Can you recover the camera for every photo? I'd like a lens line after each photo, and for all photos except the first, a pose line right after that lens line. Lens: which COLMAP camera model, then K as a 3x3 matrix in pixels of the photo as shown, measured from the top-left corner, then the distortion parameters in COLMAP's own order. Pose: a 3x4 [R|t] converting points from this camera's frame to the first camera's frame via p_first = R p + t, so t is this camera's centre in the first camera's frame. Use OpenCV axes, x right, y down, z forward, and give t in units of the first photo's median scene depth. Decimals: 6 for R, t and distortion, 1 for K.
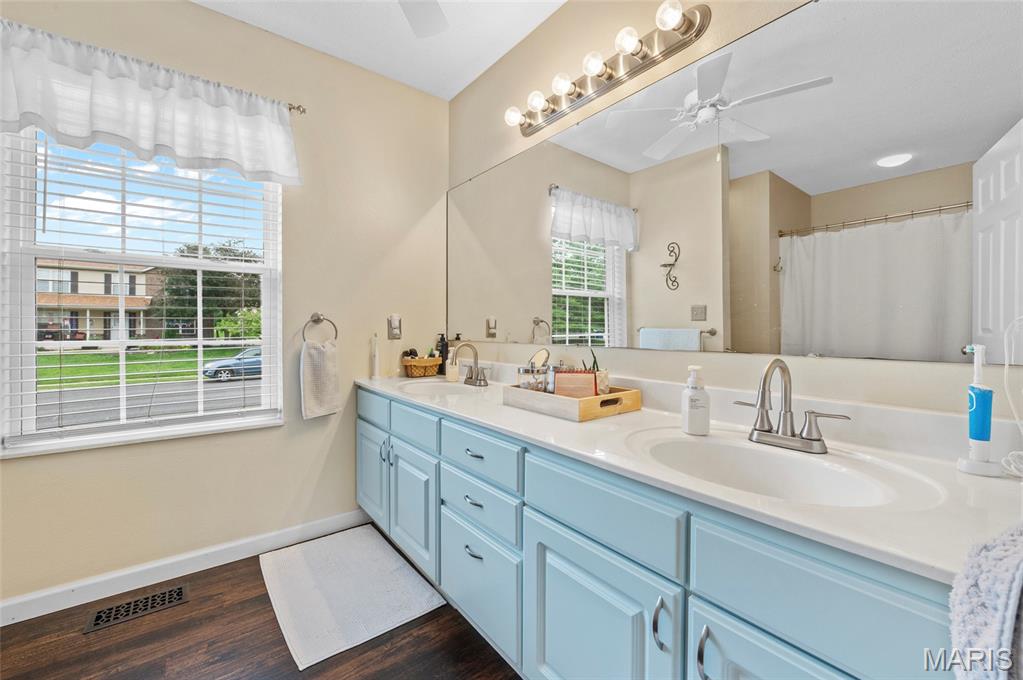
lens RADIAL K [[429.9, 0, 510.7], [0, 429.9, 328.6], [0, 0, 1]] dist [-0.009651, -0.000400]
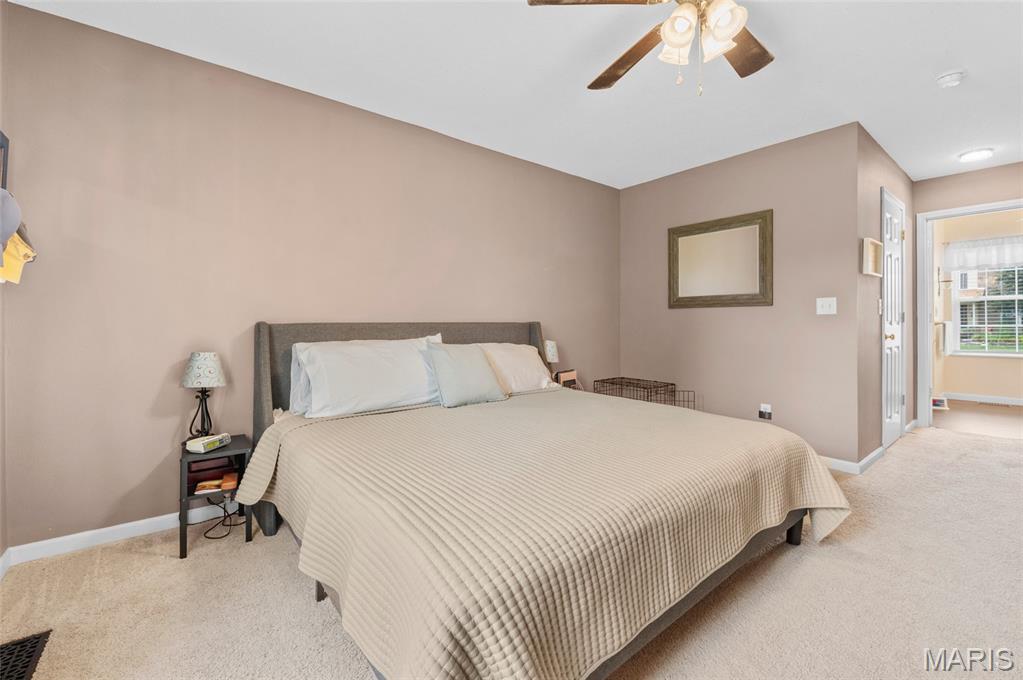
lens RADIAL K [[431.0, 0, 511.7], [0, 431.0, 331.5], [0, 0, 1]] dist [-0.002331, -0.000906]
pose [[0.039955, 0.016766, -0.999061, 0.153762], [0.006317, 0.999835, 0.017031, -0.000186], [0.999182, -0.006991, 0.039842, -0.190240]]
